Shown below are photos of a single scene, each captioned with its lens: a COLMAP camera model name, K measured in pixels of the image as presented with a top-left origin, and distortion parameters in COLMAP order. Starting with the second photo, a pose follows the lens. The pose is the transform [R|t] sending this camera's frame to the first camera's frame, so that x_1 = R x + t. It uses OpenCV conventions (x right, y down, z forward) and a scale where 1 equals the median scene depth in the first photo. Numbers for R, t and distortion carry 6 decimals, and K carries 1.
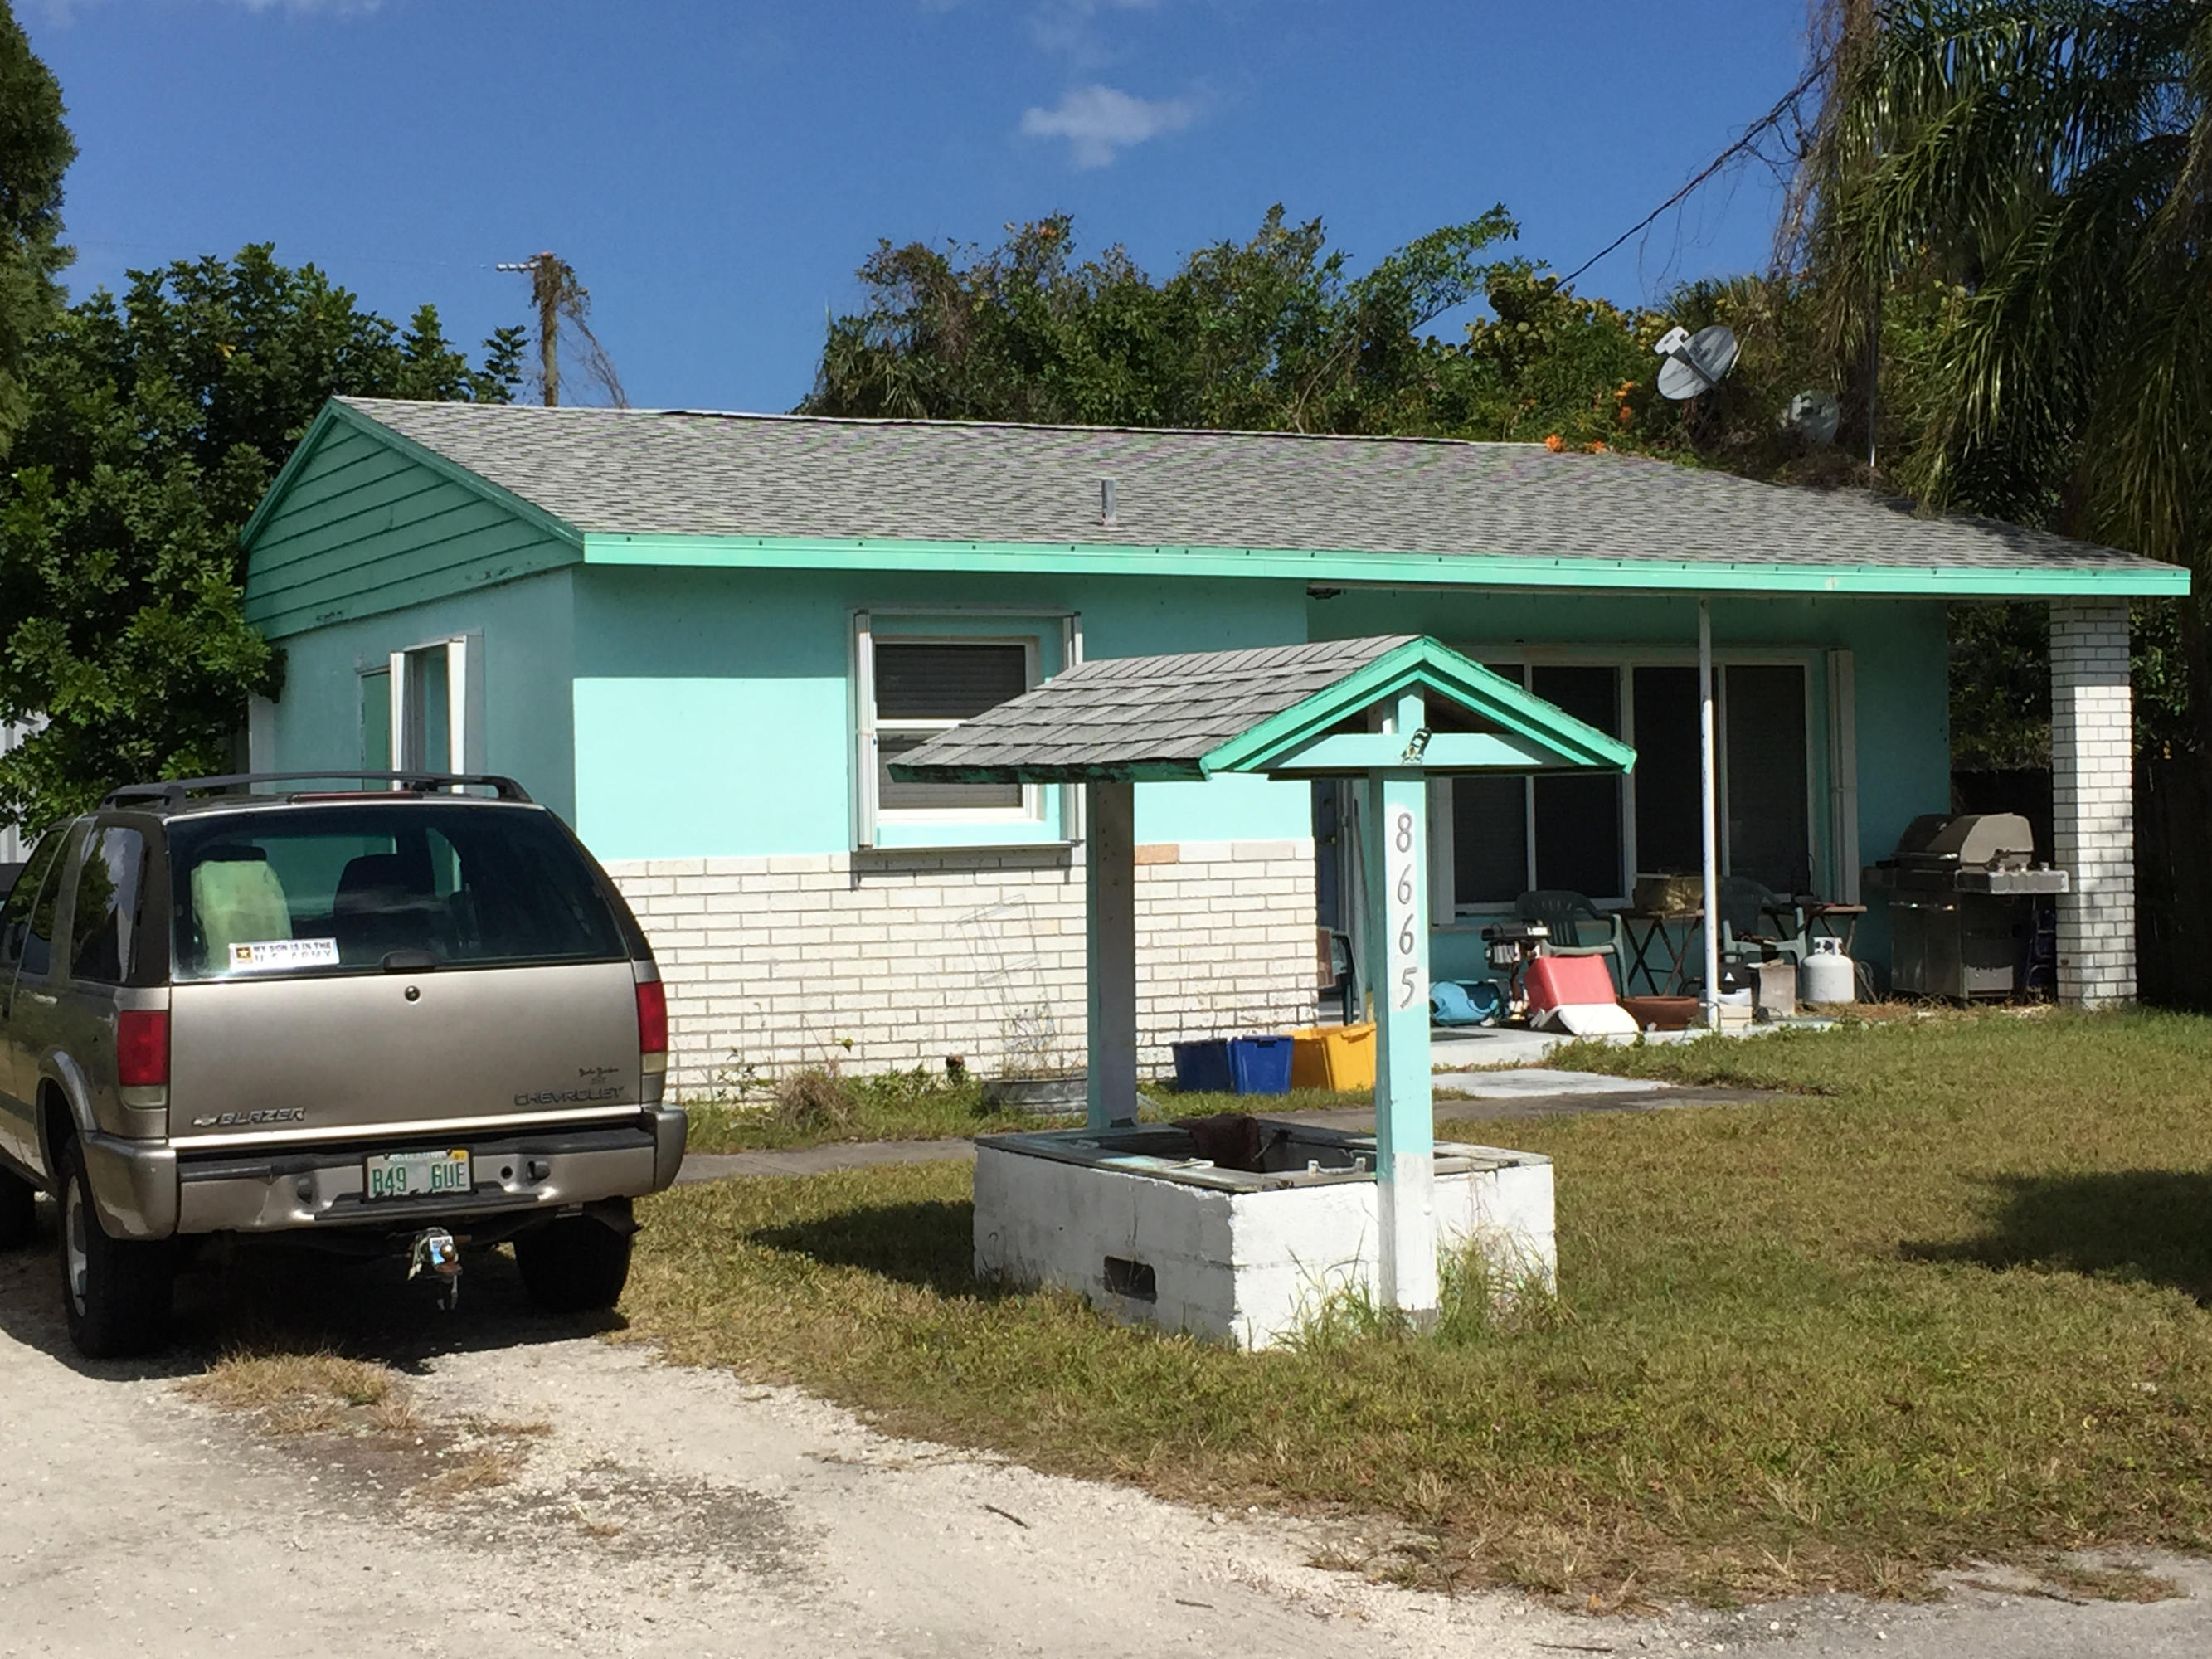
lens RADIAL K [[3409.9, 0, 1060.2], [0, 3409.9, 804.4], [0, 0, 1]] dist [0.049754, 0.036895]
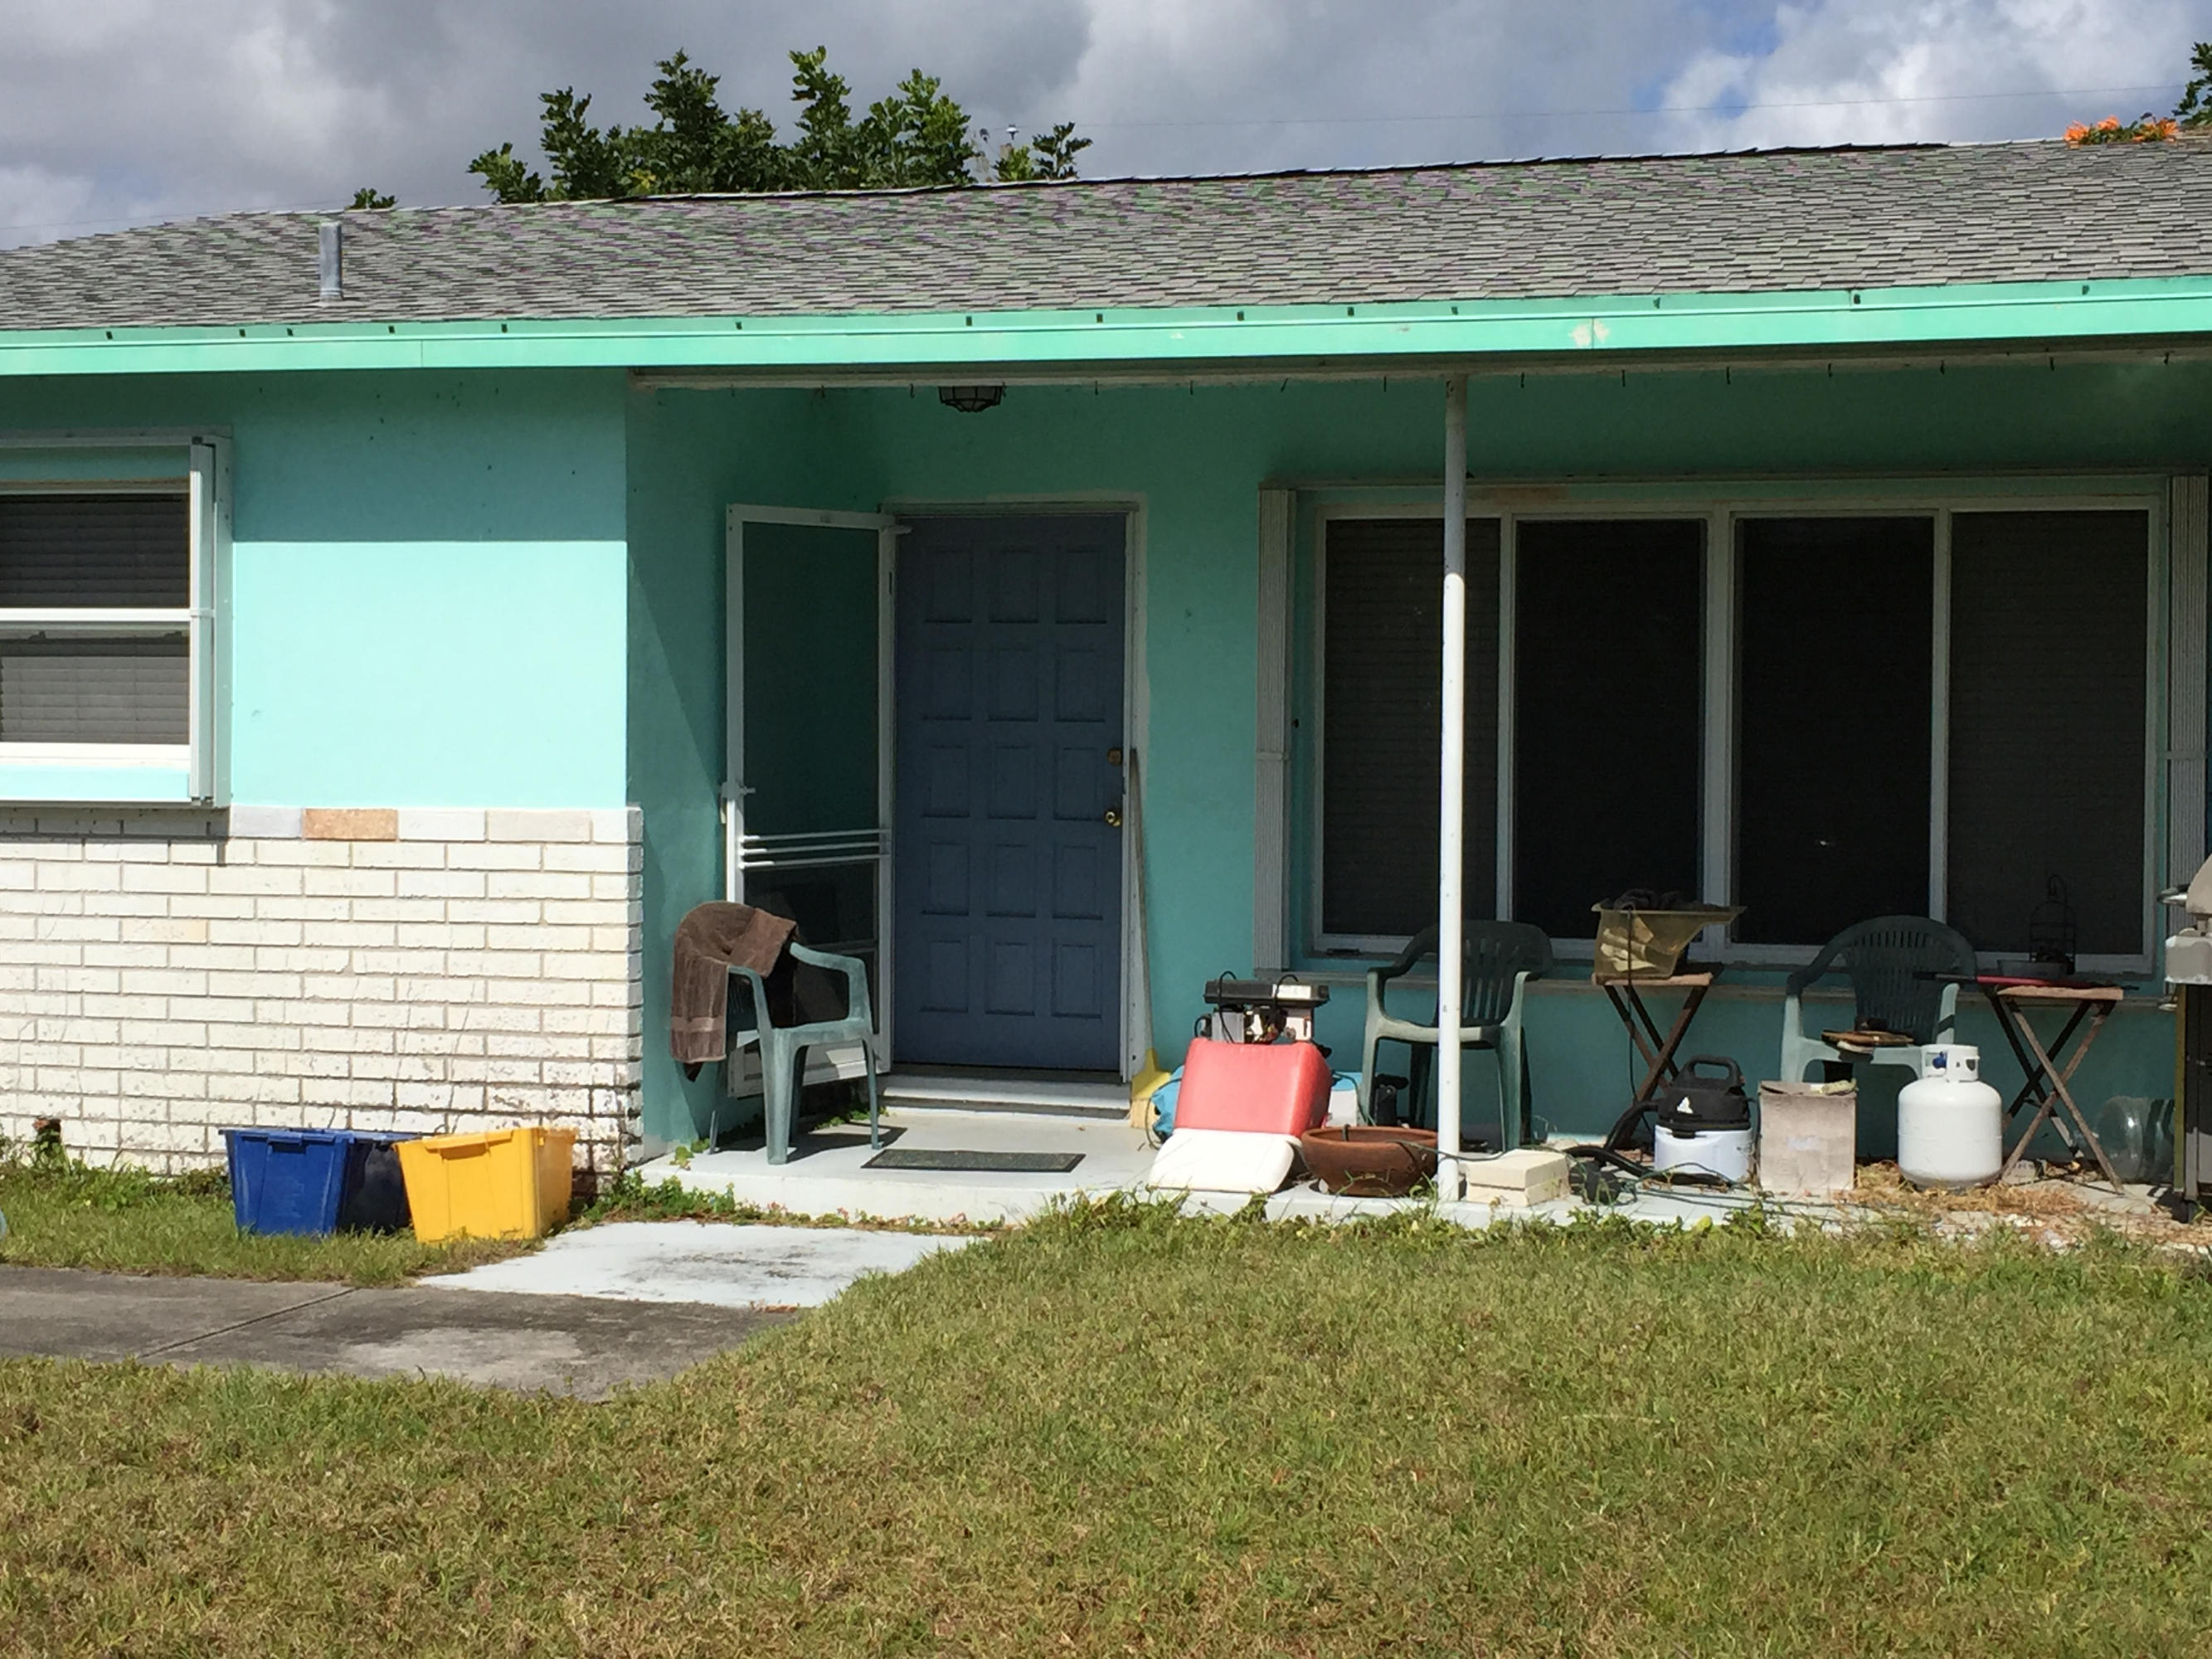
lens RADIAL K [[3409.9, 0, 1060.2], [0, 3409.9, 804.4], [0, 0, 1]] dist [0.049754, 0.036895]
pose [[0.737265, 0.035924, -0.674647, 0.550132], [-0.020254, 0.999312, 0.031079, -0.011227], [0.675300, -0.009249, 0.737486, 0.633517]]
